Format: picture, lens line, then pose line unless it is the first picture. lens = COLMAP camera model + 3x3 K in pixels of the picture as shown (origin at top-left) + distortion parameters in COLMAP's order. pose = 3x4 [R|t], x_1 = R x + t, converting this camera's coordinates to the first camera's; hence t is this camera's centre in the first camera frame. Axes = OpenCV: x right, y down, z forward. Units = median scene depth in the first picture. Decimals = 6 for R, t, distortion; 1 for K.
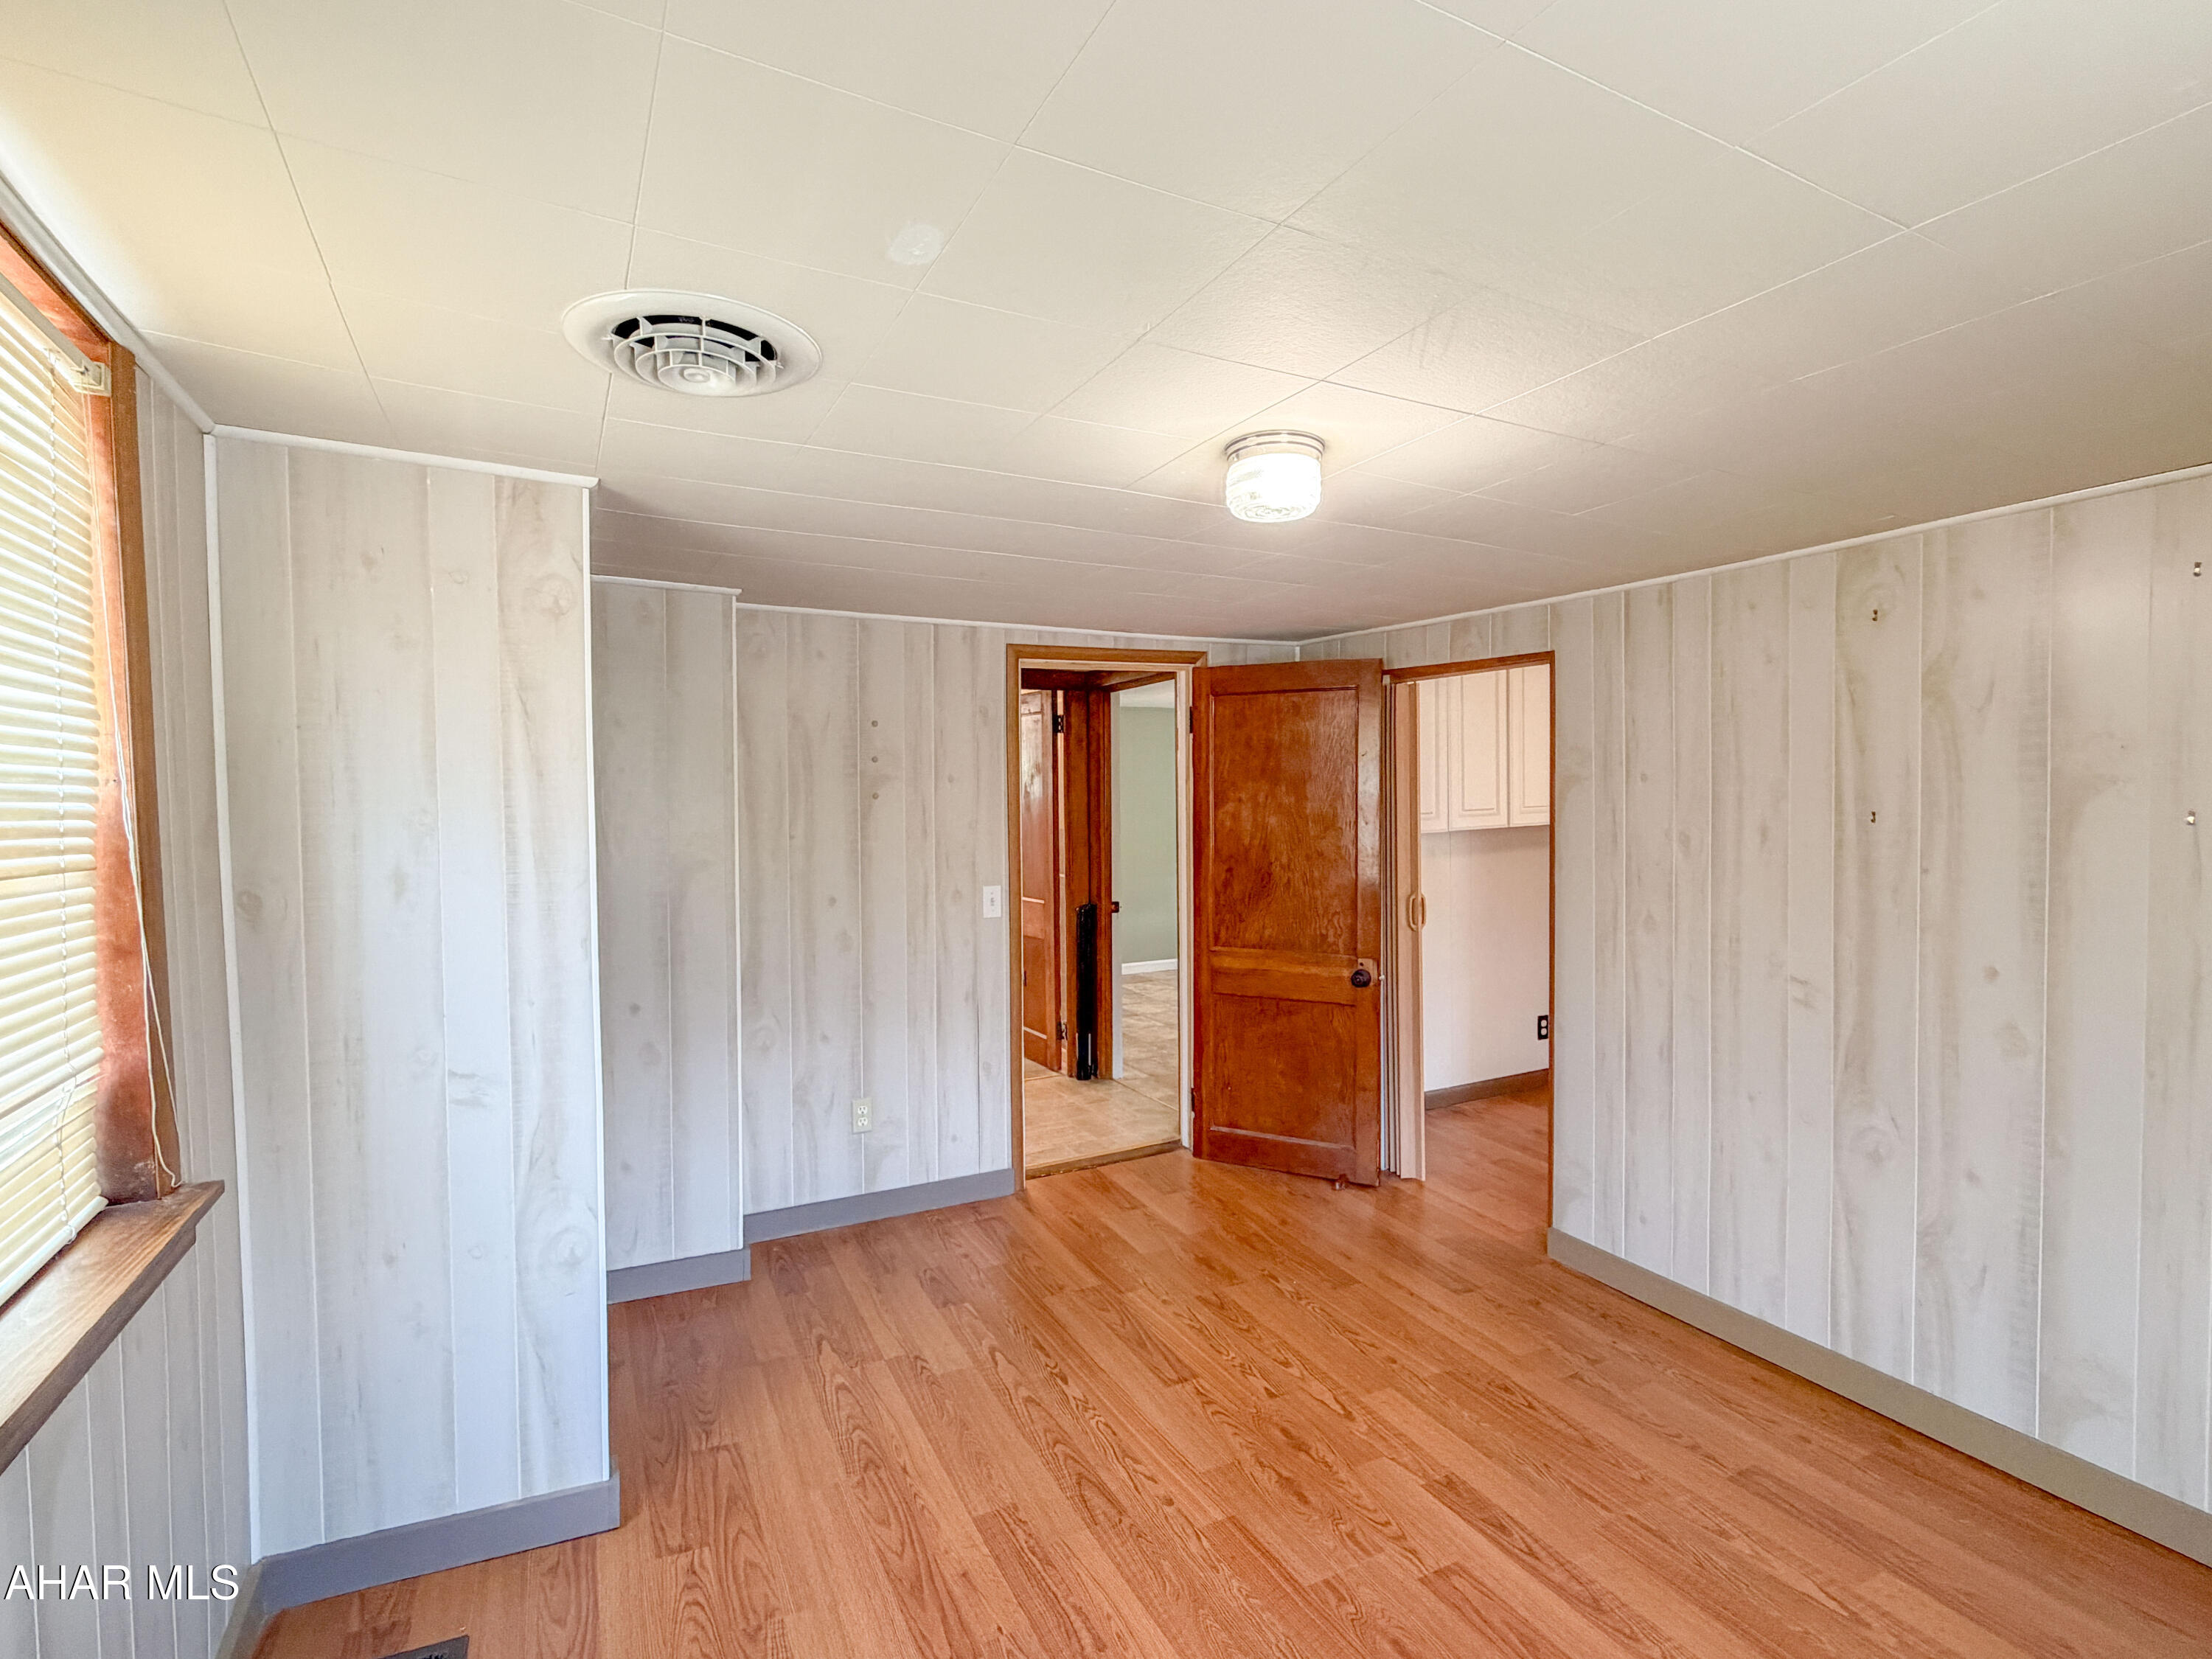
lens RADIAL K [[1102.0, 0, 1095.7], [0, 1102.0, 833.3], [0, 0, 1]] dist [0.001738, 0.000958]
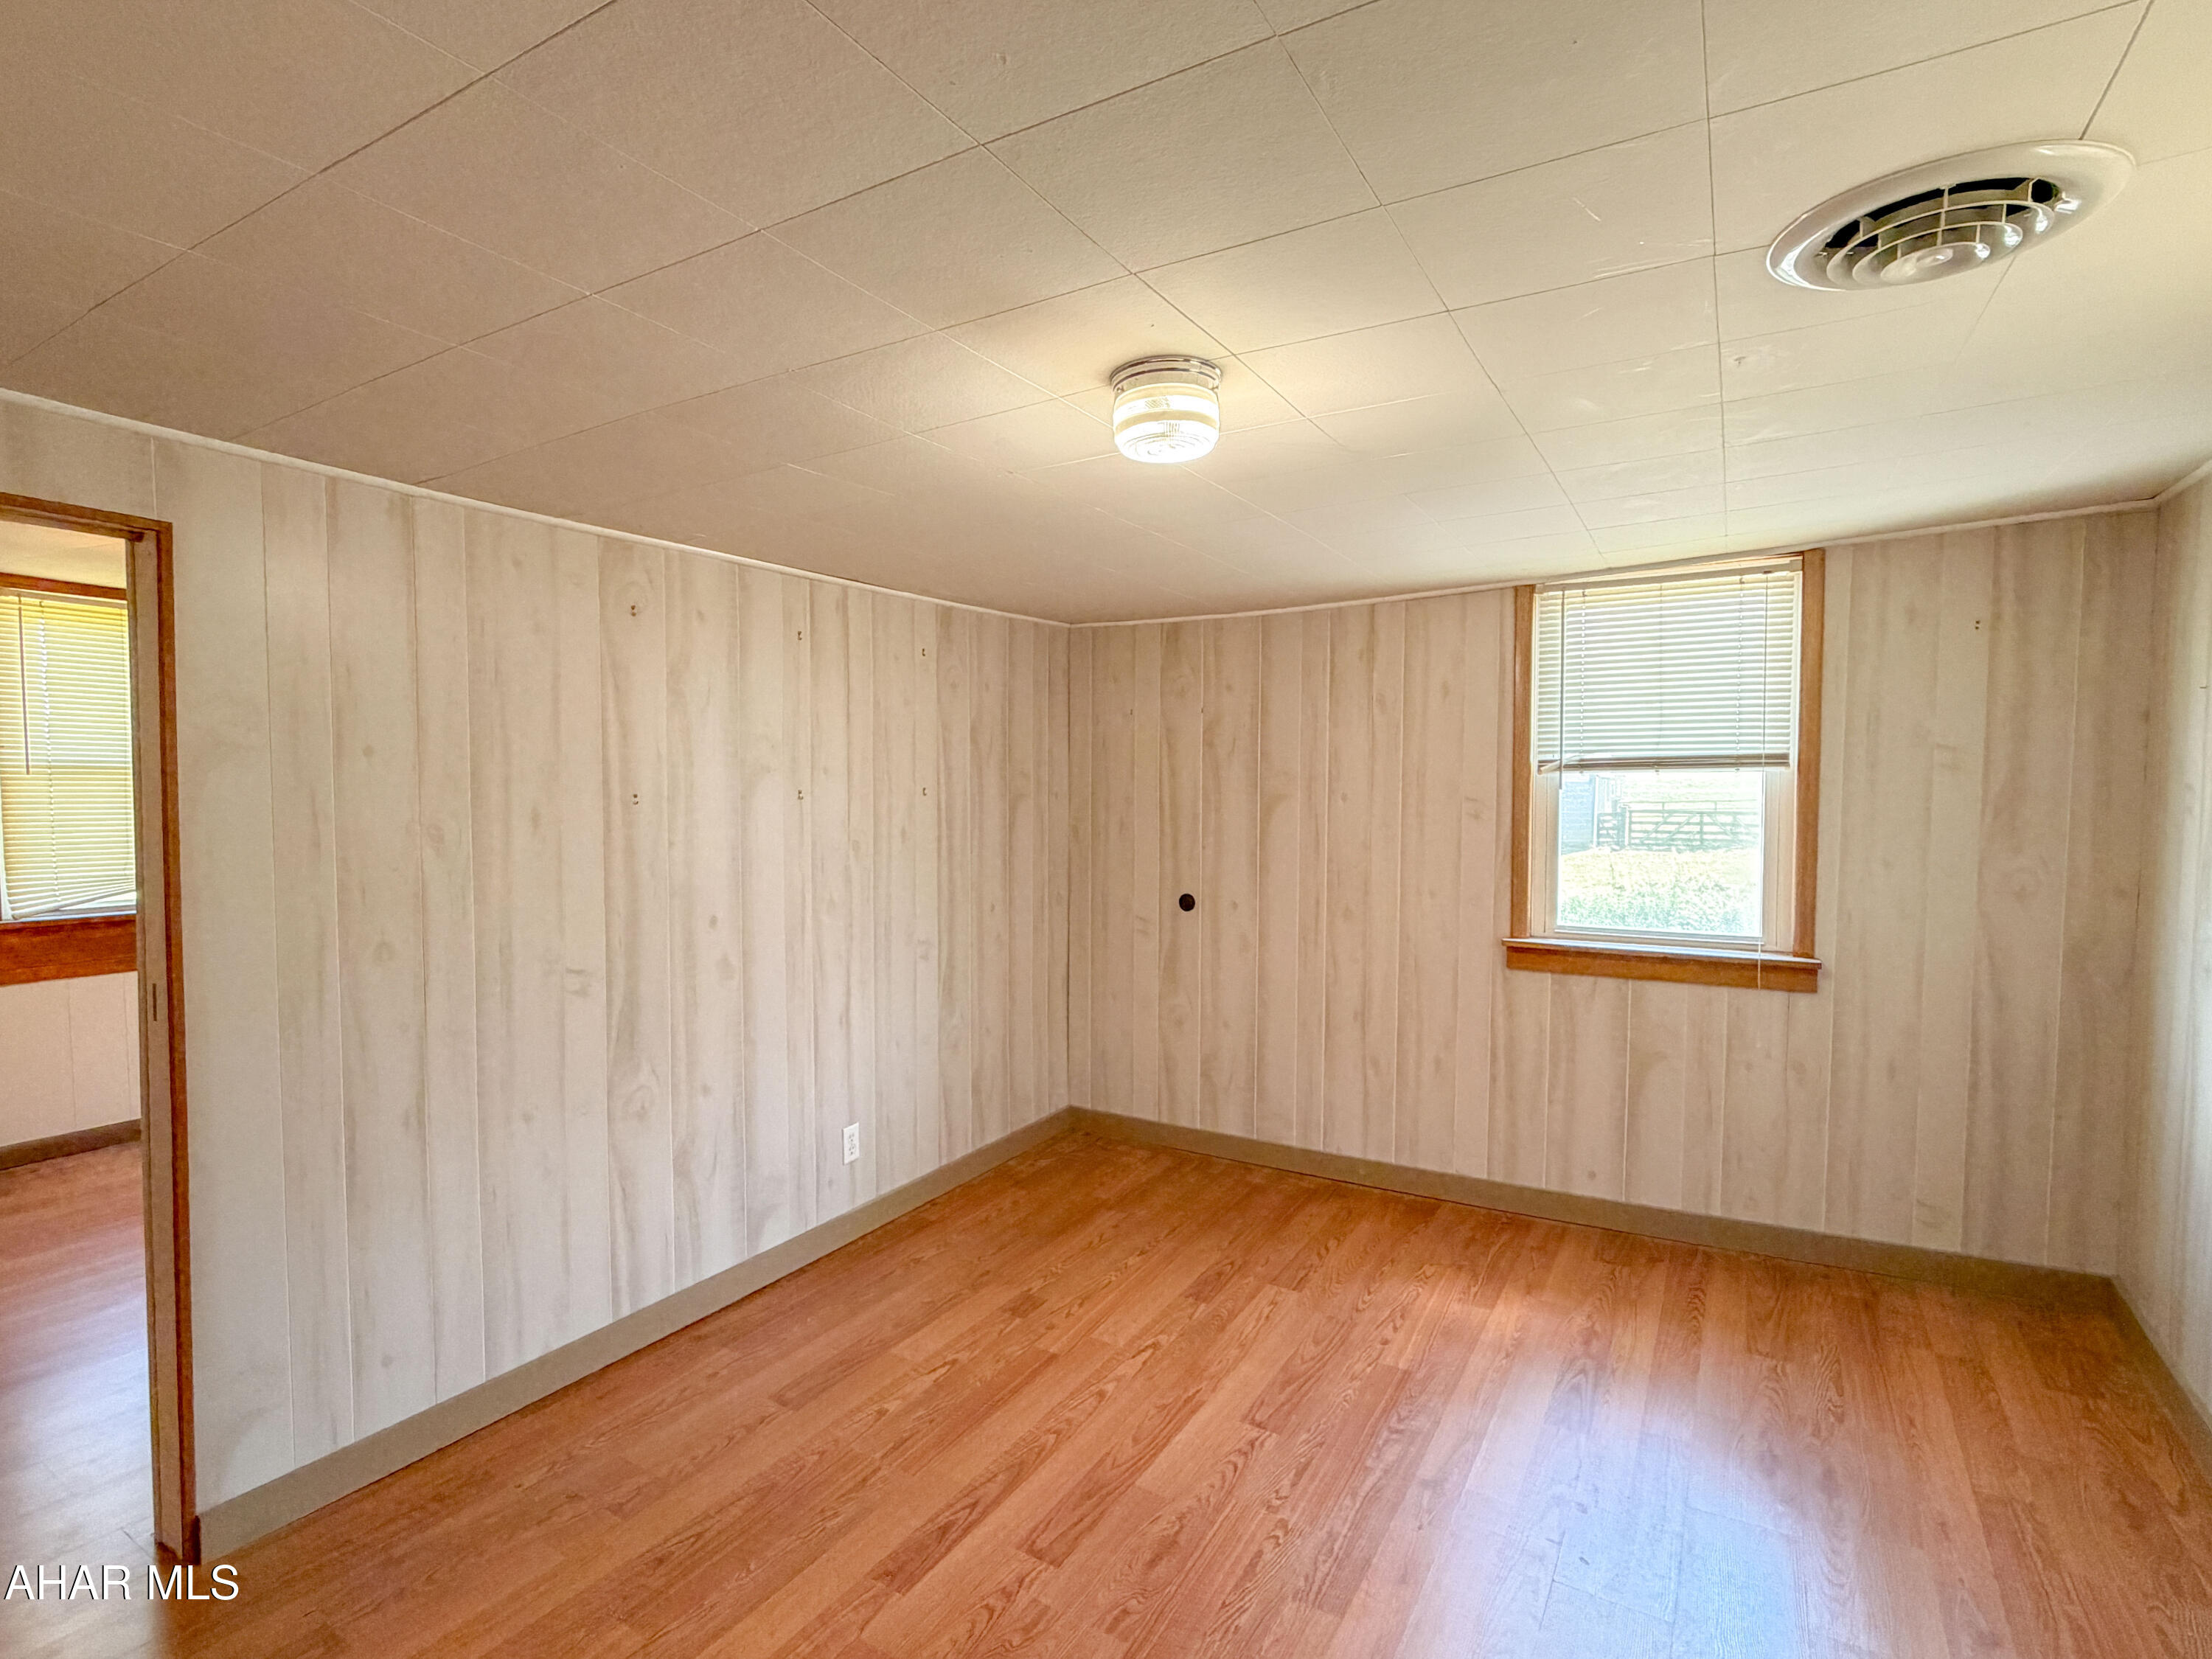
lens RADIAL K [[1102.0, 0, 1095.7], [0, 1102.0, 833.3], [0, 0, 1]] dist [0.001738, 0.000958]
pose [[-0.554517, -0.029595, 0.831646, -0.445193], [0.028729, 0.998091, 0.054674, -0.027823], [-0.831677, 0.054210, -0.552608, 1.251248]]
